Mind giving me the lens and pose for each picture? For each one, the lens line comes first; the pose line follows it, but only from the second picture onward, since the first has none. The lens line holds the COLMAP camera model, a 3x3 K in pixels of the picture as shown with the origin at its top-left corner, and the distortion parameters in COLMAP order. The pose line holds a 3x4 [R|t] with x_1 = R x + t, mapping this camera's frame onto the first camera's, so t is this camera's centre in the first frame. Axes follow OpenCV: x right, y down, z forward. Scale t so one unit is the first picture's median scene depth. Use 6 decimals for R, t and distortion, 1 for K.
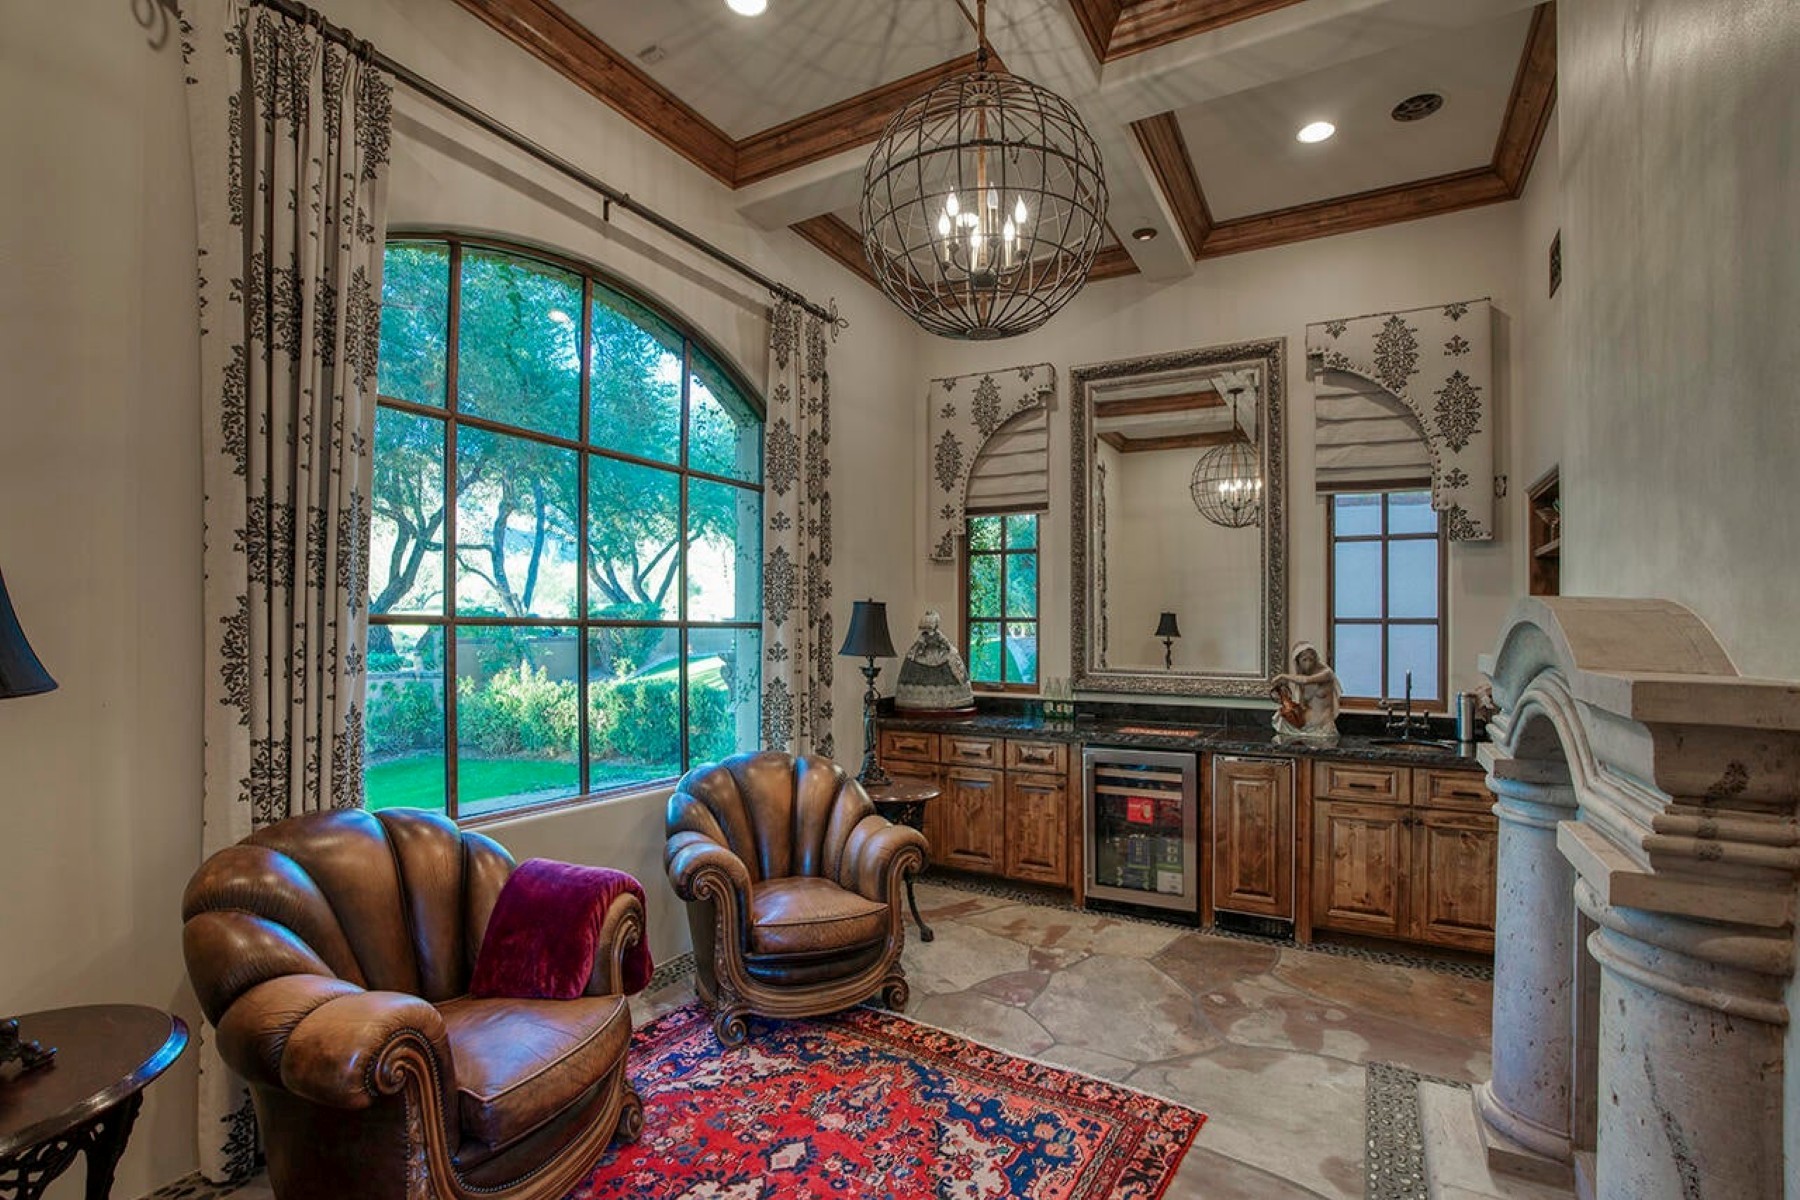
lens RADIAL K [[841.1, 0, 890.9], [0, 841.1, 608.0], [0, 0, 1]] dist [-0.070032, 0.027598]
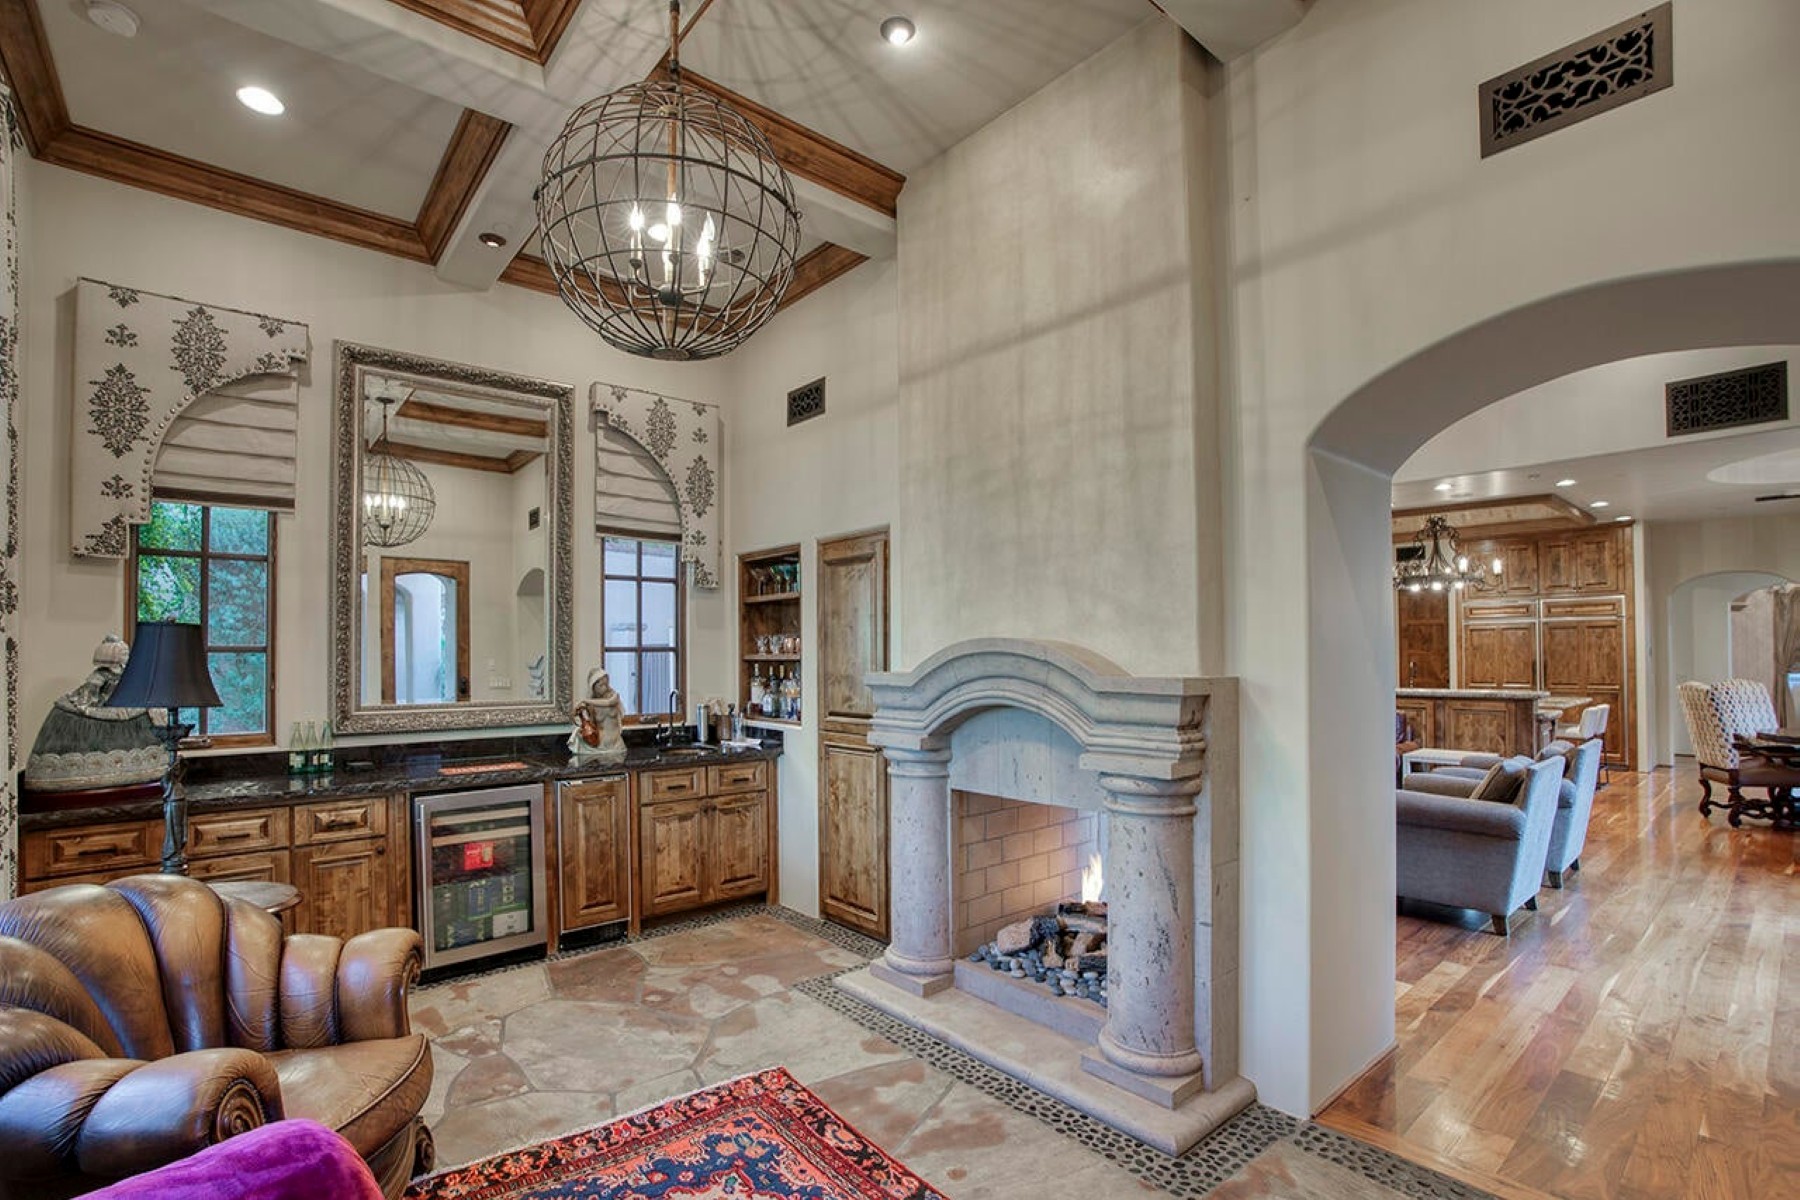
lens RADIAL K [[841.1, 0, 890.9], [0, 841.1, 608.0], [0, 0, 1]] dist [-0.070032, 0.027598]
pose [[0.321744, 0.039737, 0.945992, -0.453588], [-0.012799, 0.999210, -0.037619, -0.002885], [-0.946740, -0.000004, 0.321999, 0.287811]]
